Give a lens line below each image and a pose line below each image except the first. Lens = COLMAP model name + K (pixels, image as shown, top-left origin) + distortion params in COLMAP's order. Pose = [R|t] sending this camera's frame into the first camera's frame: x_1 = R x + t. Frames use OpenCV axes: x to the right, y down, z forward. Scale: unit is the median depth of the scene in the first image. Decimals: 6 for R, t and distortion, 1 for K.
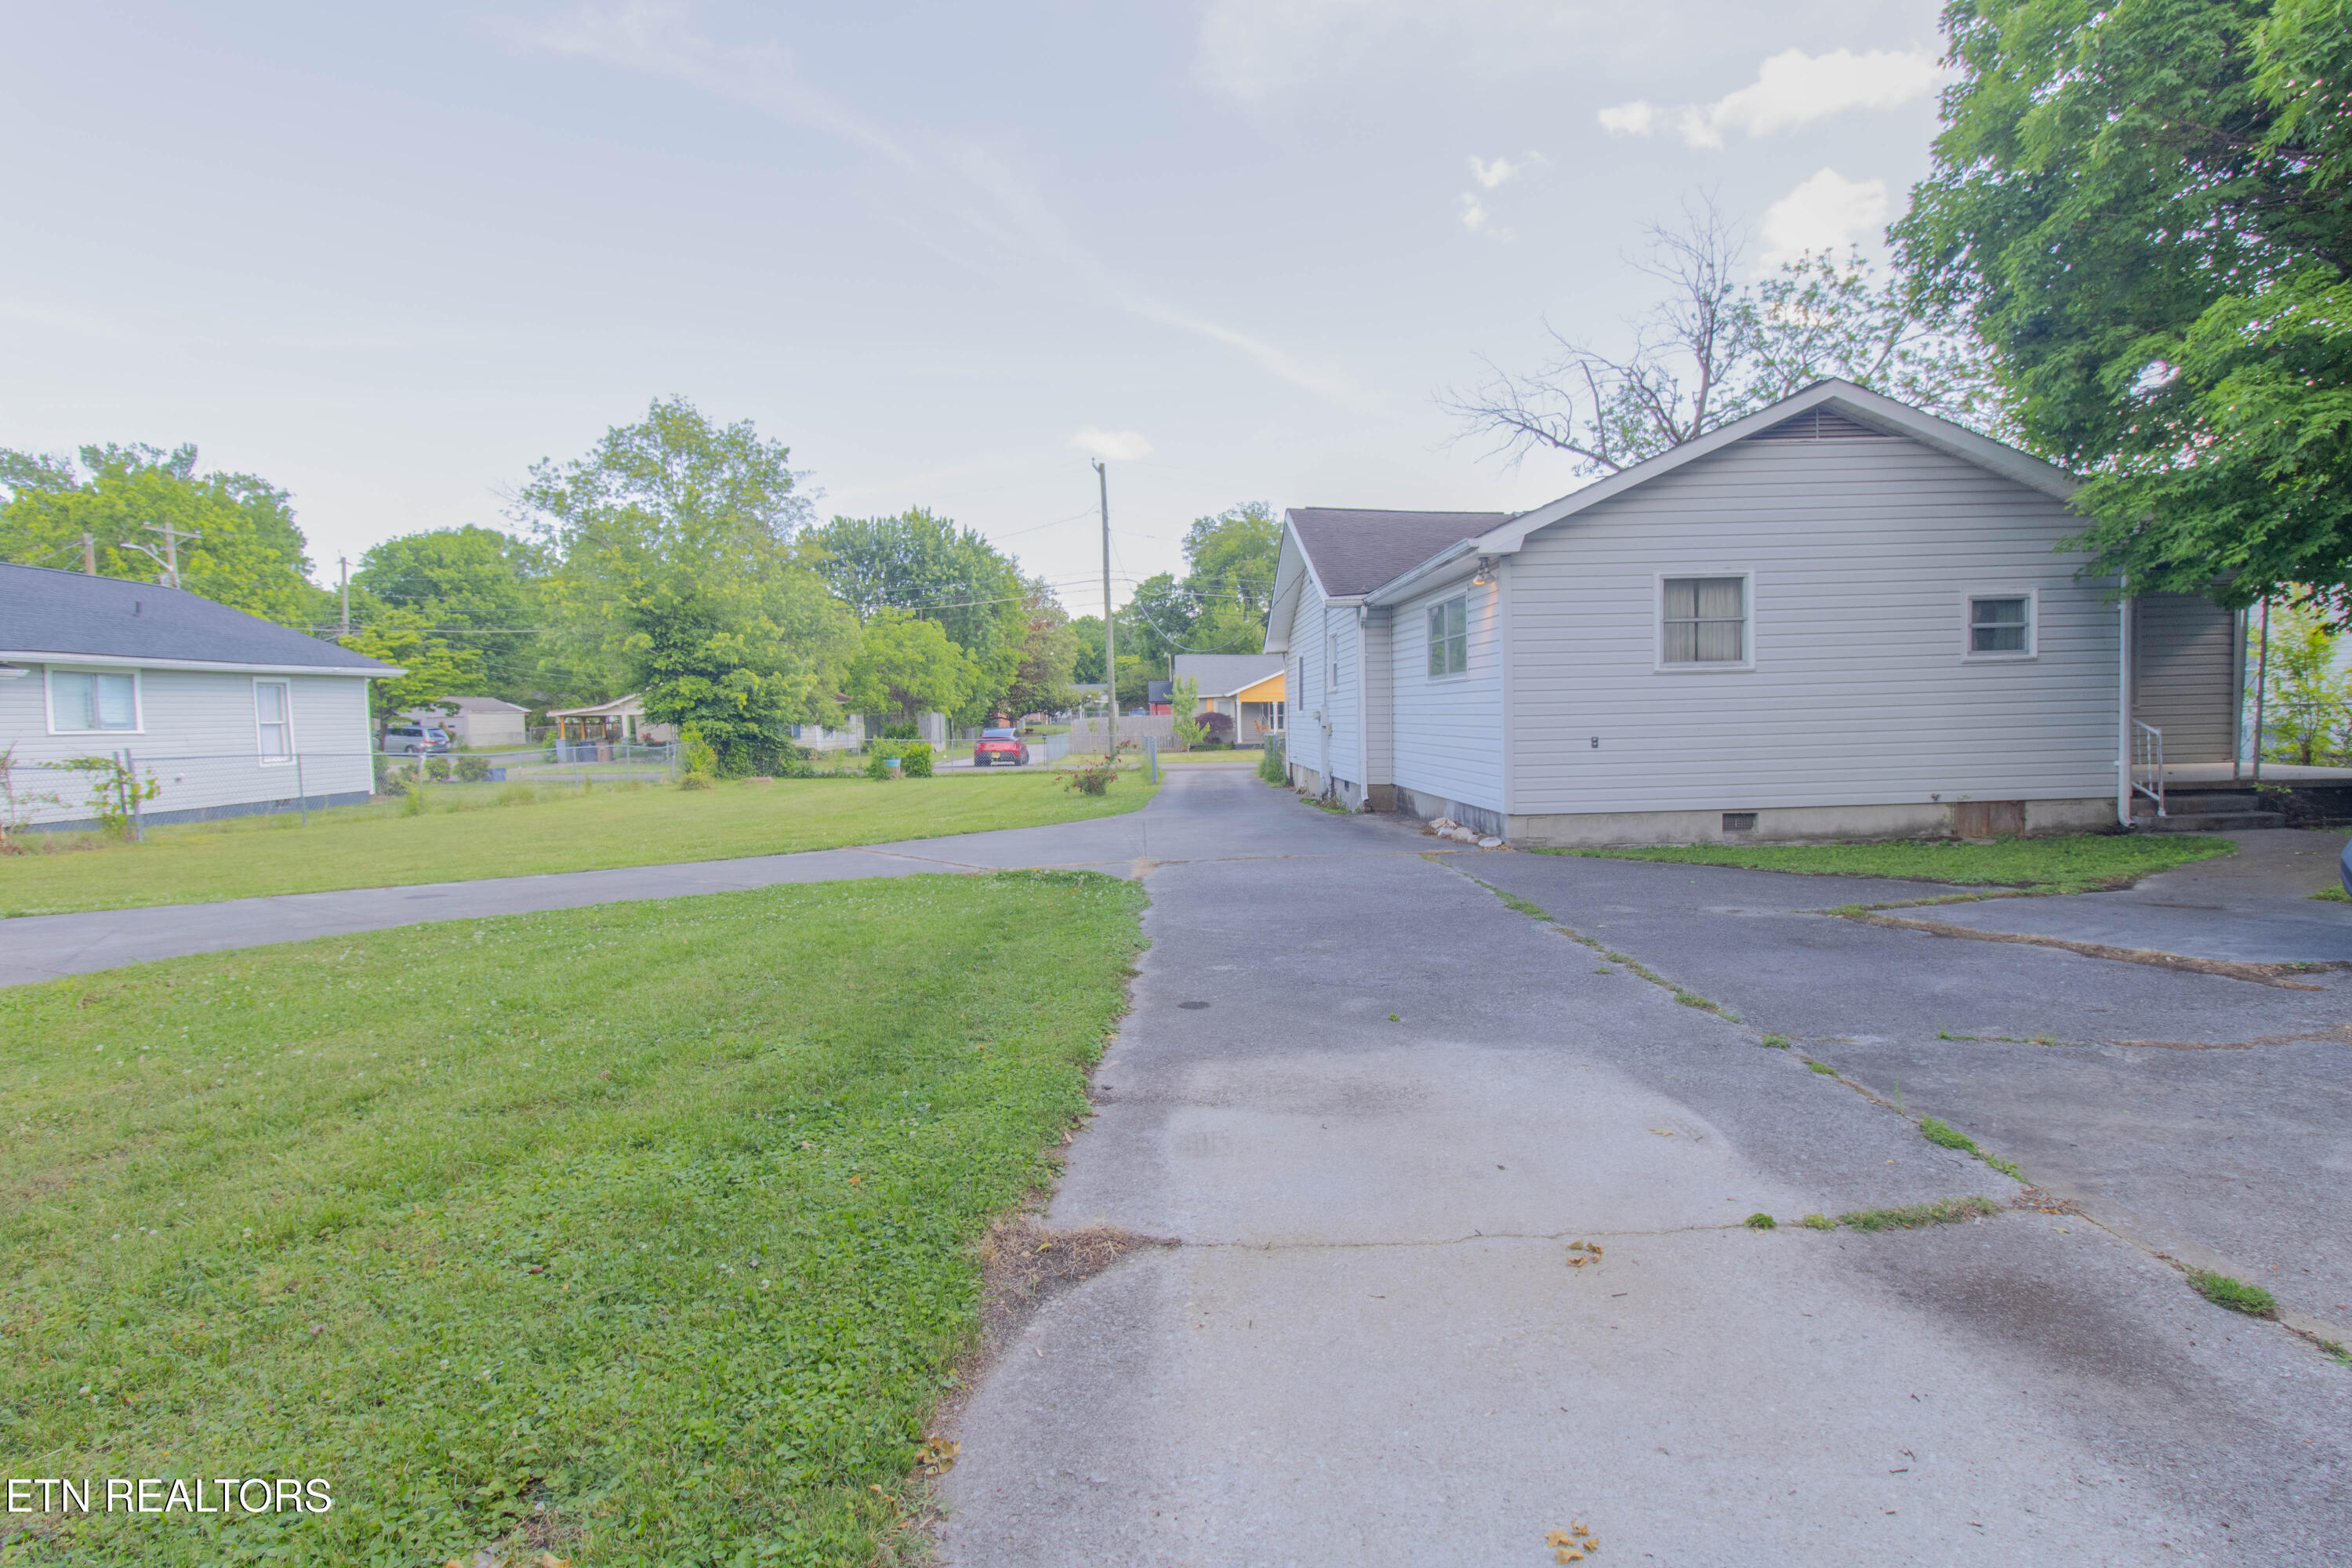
lens RADIAL K [[1184.3, 0, 1184.2], [0, 1184.3, 788.6], [0, 0, 1]] dist [-0.002446, -0.000716]
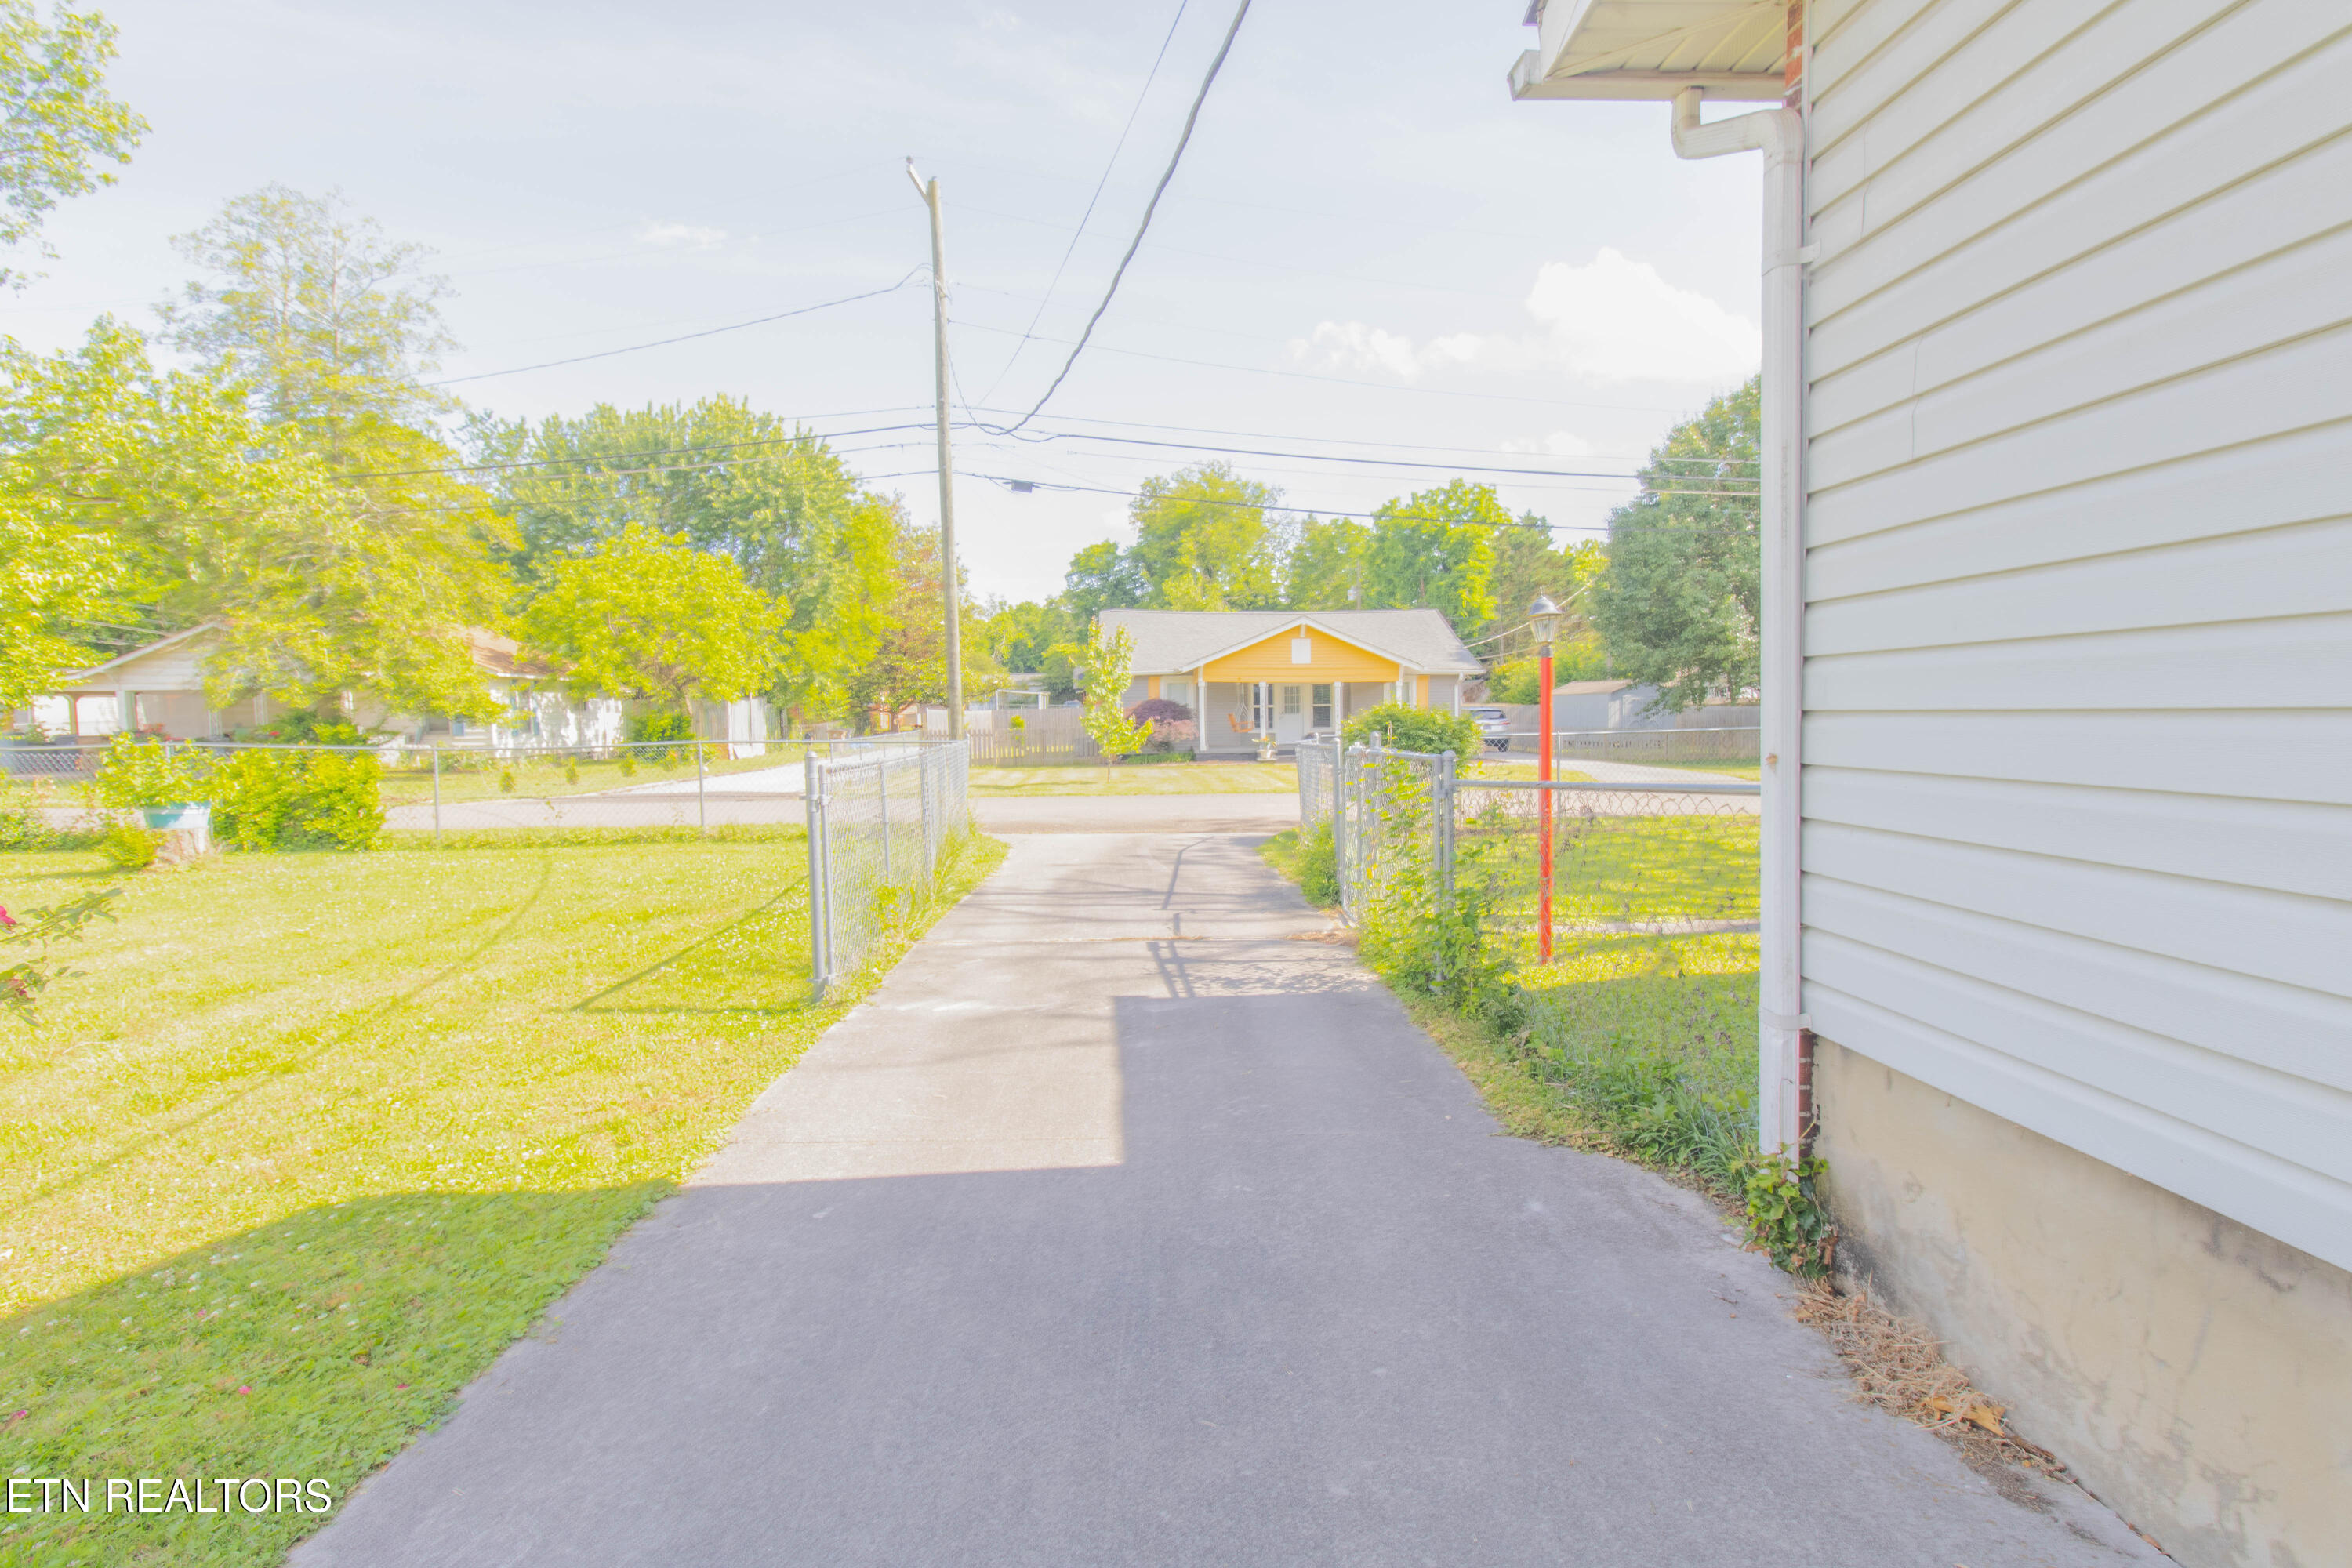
lens RADIAL K [[1184.3, 0, 1178.2], [0, 1184.3, 782.6], [0, 0, 1]] dist [-0.002446, -0.000716]
pose [[0.999372, 0.007142, 0.034719, 0.106612], [-0.006990, 0.999965, -0.004496, -0.155040], [-0.034750, 0.004251, 0.999387, 3.168132]]
